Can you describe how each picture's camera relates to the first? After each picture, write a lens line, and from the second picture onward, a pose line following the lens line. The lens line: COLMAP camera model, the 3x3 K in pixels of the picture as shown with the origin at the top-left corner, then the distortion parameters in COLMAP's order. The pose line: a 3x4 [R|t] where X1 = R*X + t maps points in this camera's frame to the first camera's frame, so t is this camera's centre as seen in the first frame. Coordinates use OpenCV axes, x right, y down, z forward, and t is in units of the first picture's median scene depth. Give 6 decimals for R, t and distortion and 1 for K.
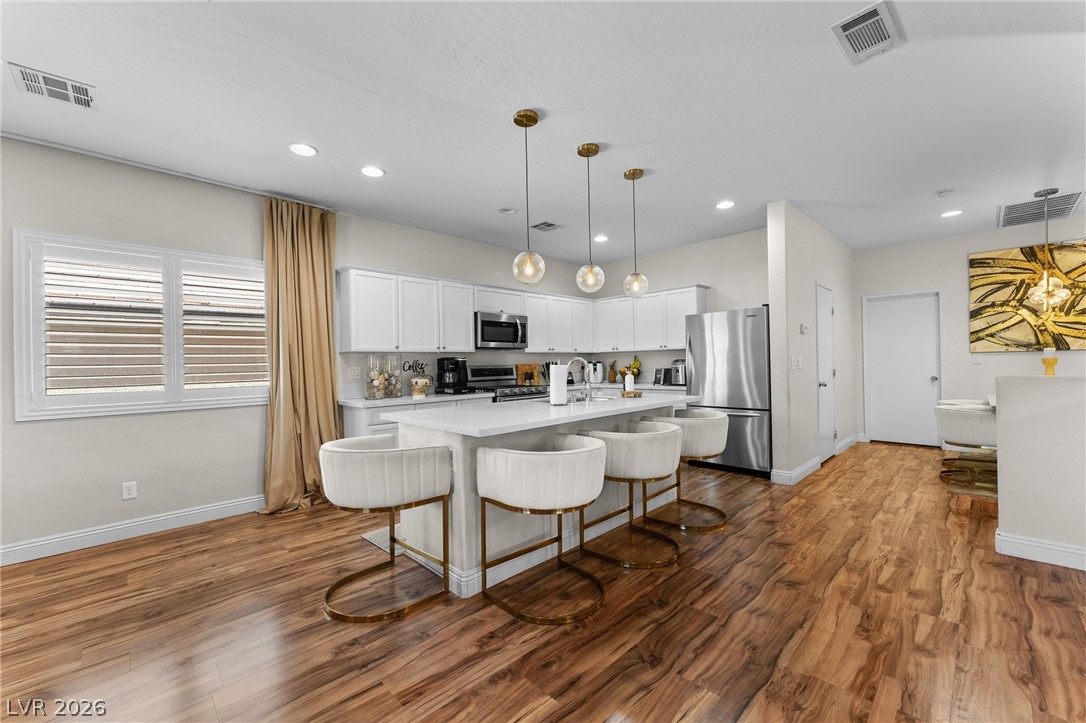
lens RADIAL K [[437.3, 0, 537.5], [0, 437.3, 358.5], [0, 0, 1]] dist [0.001357, 0.000183]
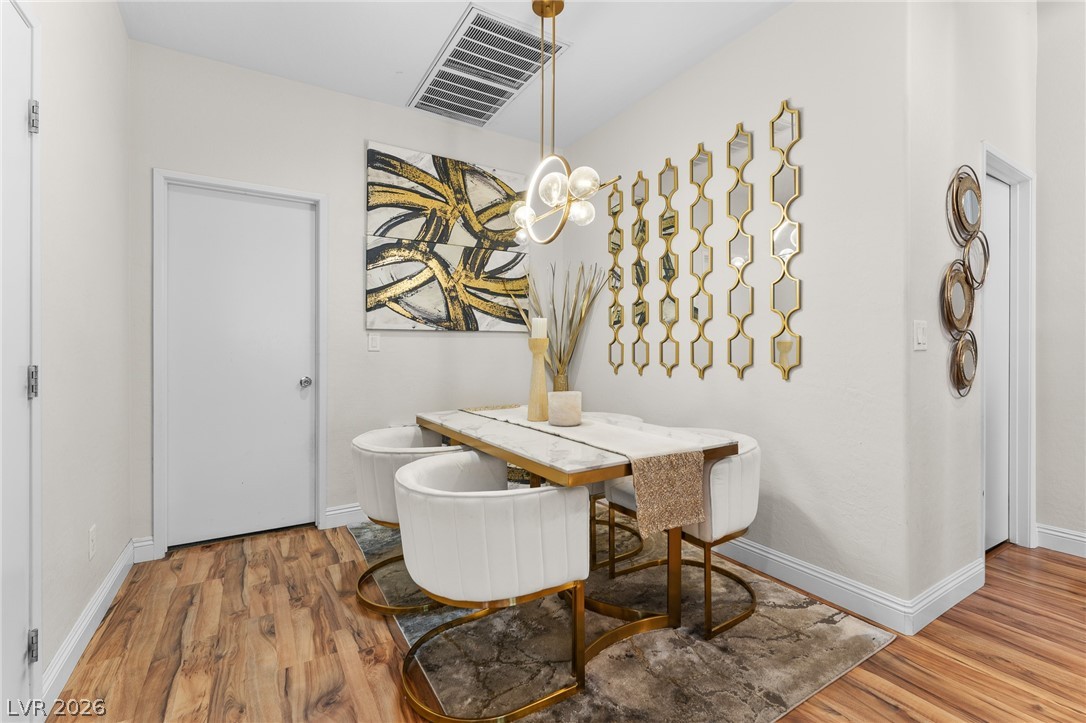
lens RADIAL K [[466.6, 0, 543.0], [0, 466.6, 361.5], [0, 0, 1]] dist [-0.030472, 0.000127]
pose [[0.209156, -0.001232, 0.977882, 0.537574], [-0.011481, 0.999927, 0.003715, 0.021718], [-0.977815, -0.012004, 0.209126, 0.739889]]
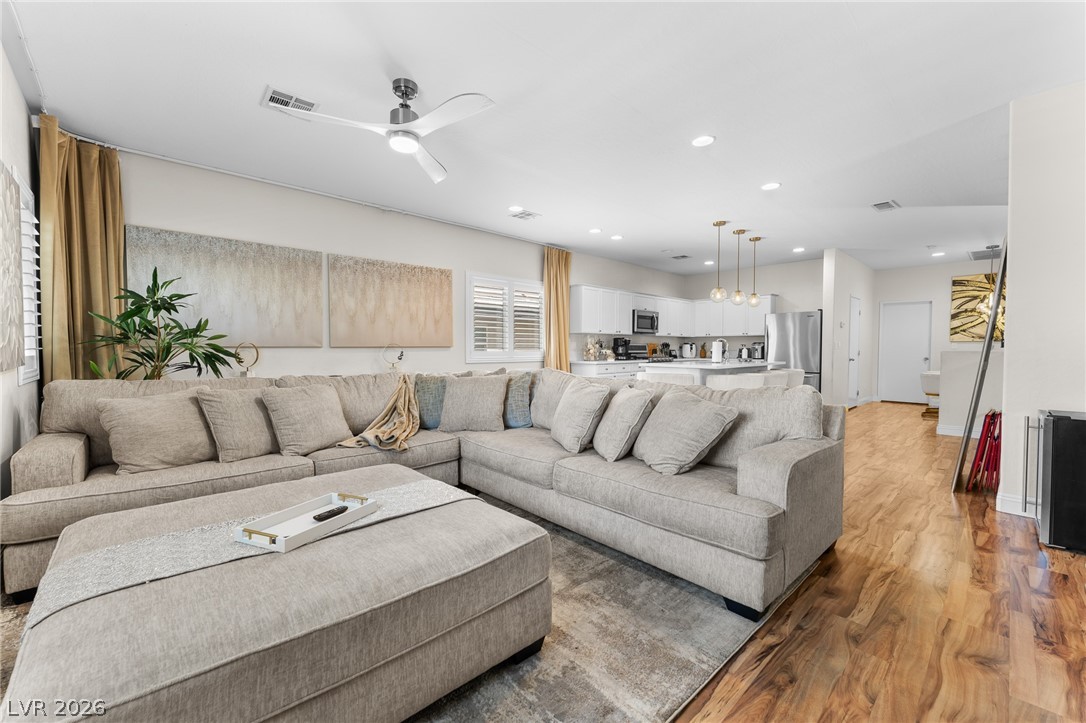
lens RADIAL K [[437.3, 0, 537.5], [0, 437.3, 358.5], [0, 0, 1]] dist [0.001357, 0.000183]
pose [[0.999489, 0.021104, -0.023988, -0.453026], [-0.020259, 0.999185, 0.034906, 0.023478], [0.024705, -0.034402, 0.999103, -0.618624]]
